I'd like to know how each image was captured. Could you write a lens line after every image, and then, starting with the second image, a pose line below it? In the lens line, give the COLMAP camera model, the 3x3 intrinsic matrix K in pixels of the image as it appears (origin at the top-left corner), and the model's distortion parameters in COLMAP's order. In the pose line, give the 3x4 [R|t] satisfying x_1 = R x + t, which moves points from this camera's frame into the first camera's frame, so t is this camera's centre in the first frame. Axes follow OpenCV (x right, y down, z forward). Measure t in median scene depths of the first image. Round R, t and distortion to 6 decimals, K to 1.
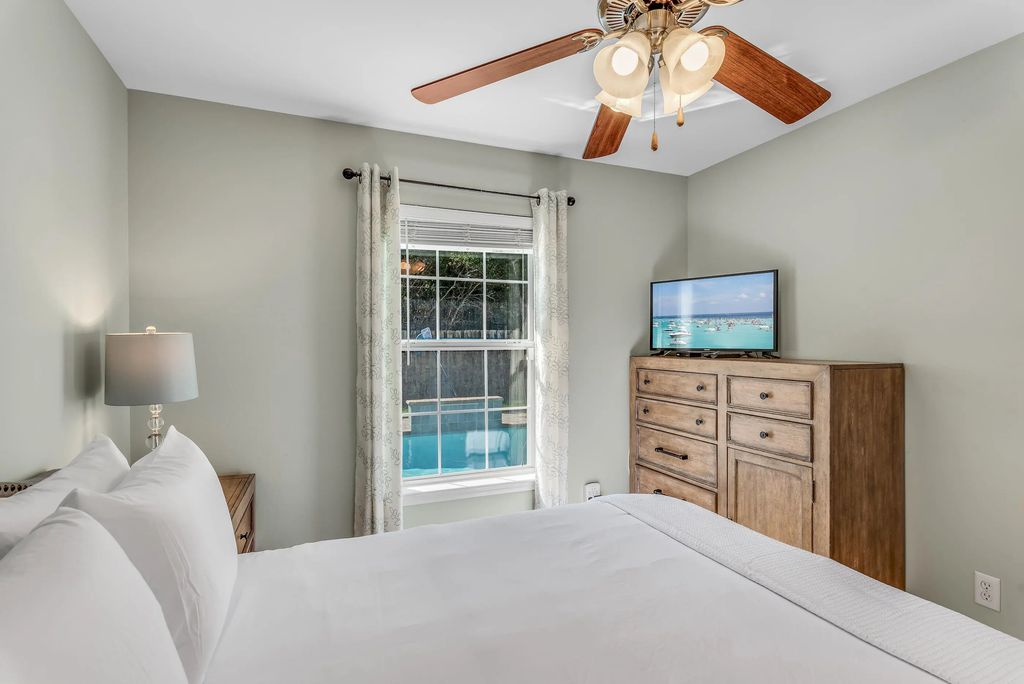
lens RADIAL K [[499.3, 0, 513.9], [0, 499.3, 337.9], [0, 0, 1]] dist [0.001548, -0.000013]
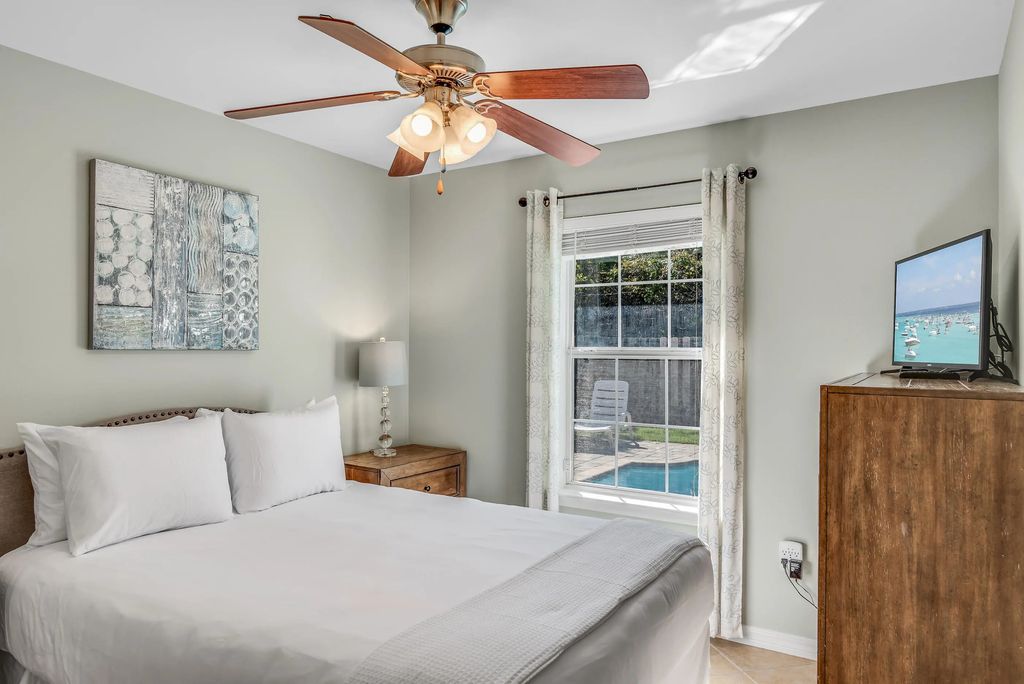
lens RADIAL K [[664.5, 0, 512.0], [0, 664.5, 342.0], [0, 0, 1]] dist [-0.003891, -0.001501]
pose [[0.574646, -0.002476, -0.818399, 0.840747], [-0.003637, 0.999978, -0.005579, 0.001311], [0.818394, 0.006182, 0.574624, 0.100456]]
